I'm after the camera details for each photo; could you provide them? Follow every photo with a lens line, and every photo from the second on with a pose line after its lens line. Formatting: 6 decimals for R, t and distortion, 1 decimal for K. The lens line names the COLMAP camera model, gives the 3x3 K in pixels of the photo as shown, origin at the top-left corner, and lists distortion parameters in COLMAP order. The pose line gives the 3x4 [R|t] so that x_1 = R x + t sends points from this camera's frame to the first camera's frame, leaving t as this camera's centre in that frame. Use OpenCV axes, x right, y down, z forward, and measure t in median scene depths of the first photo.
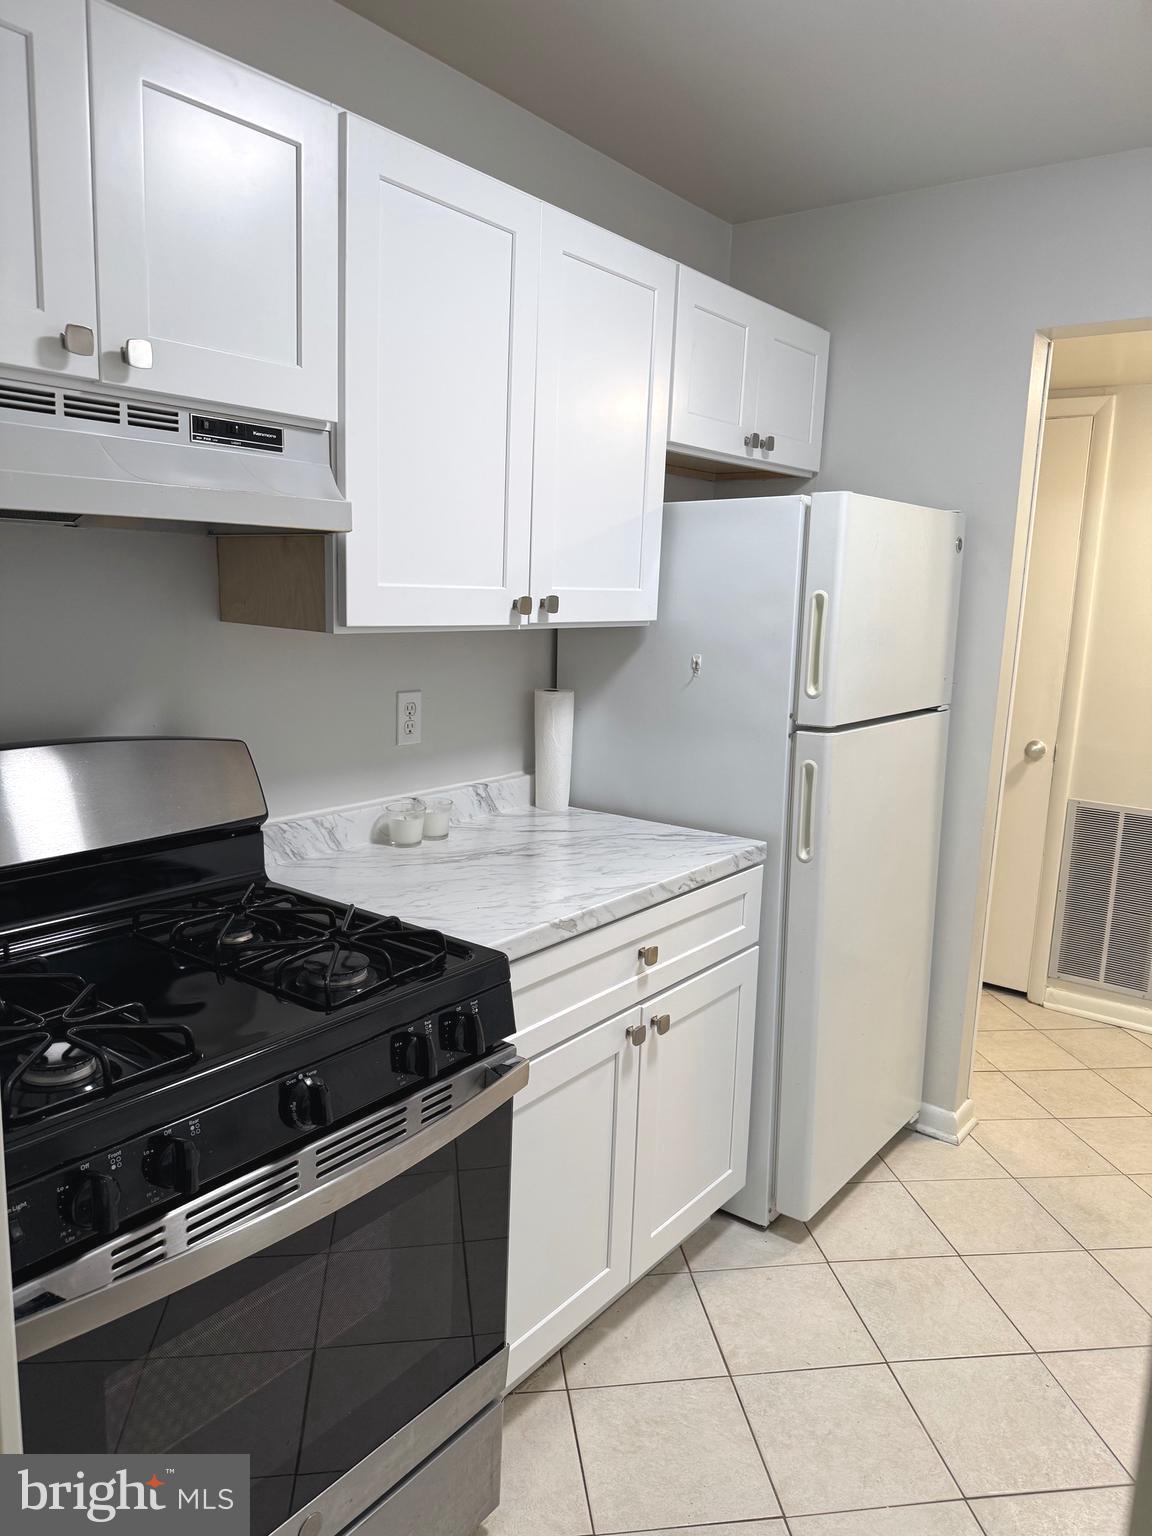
lens RADIAL K [[1072.4, 0, 576.8], [0, 1072.4, 779.8], [0, 0, 1]] dist [0.057065, -0.057916]
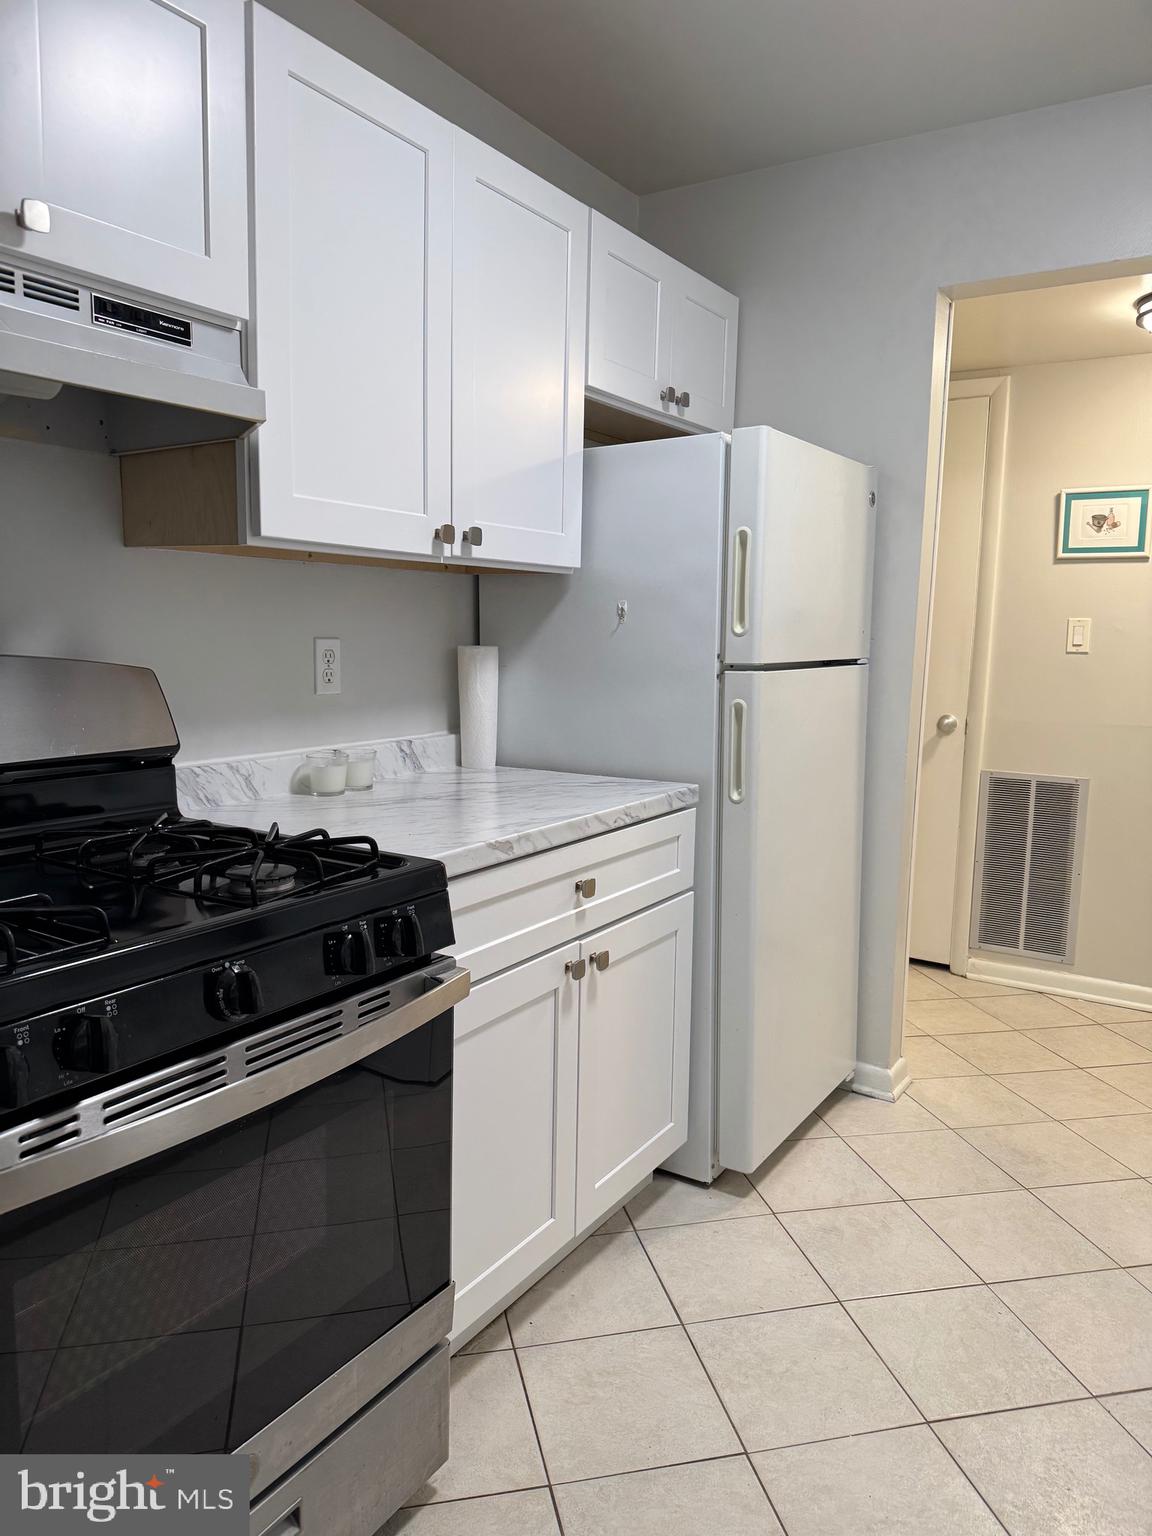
lens RADIAL K [[1072.4, 0, 575.0], [0, 1072.4, 783.0], [0, 0, 1]] dist [0.057065, -0.057916]
pose [[0.996477, -0.027823, 0.079119, -0.015255], [0.030746, 0.998880, -0.035970, 0.092145], [-0.078029, 0.038276, 0.996216, 0.025631]]
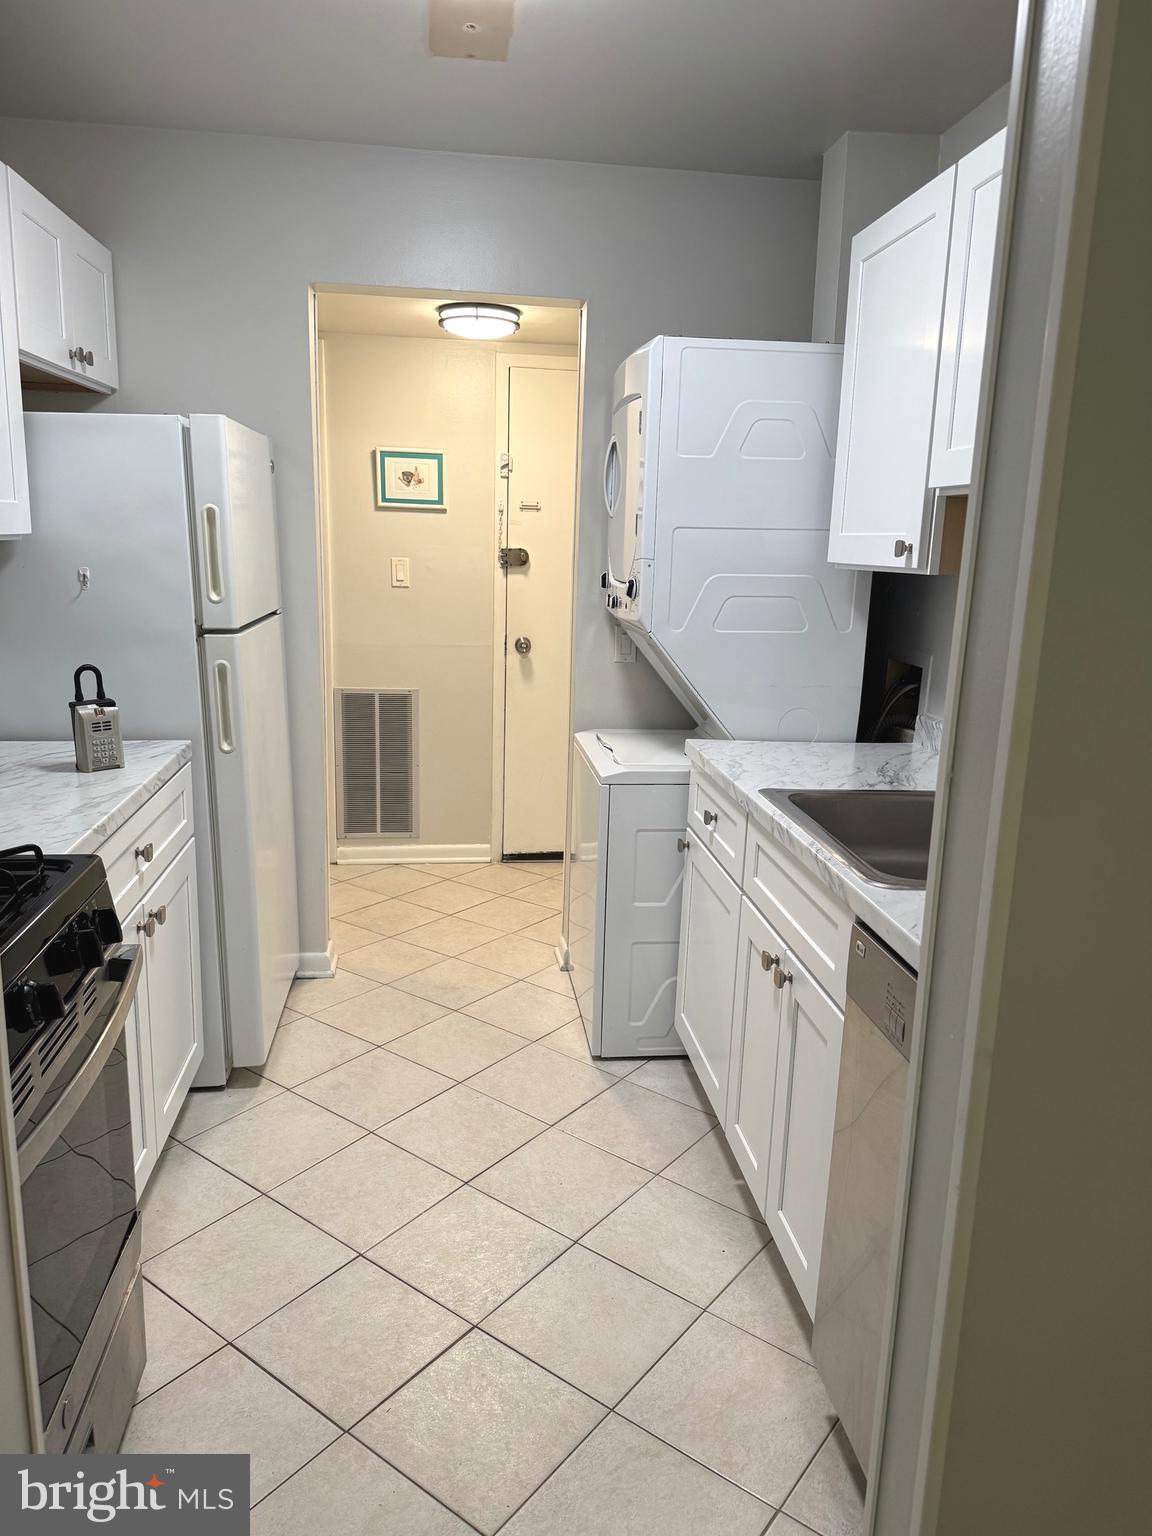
lens RADIAL K [[1072.4, 0, 554.8], [0, 1072.4, 779.5], [0, 0, 1]] dist [0.057065, -0.057916]
pose [[0.719538, -0.170908, 0.673094, -0.312168], [0.125095, 0.985287, 0.116452, 0.016665], [-0.683093, 0.000408, 0.730331, -0.051176]]
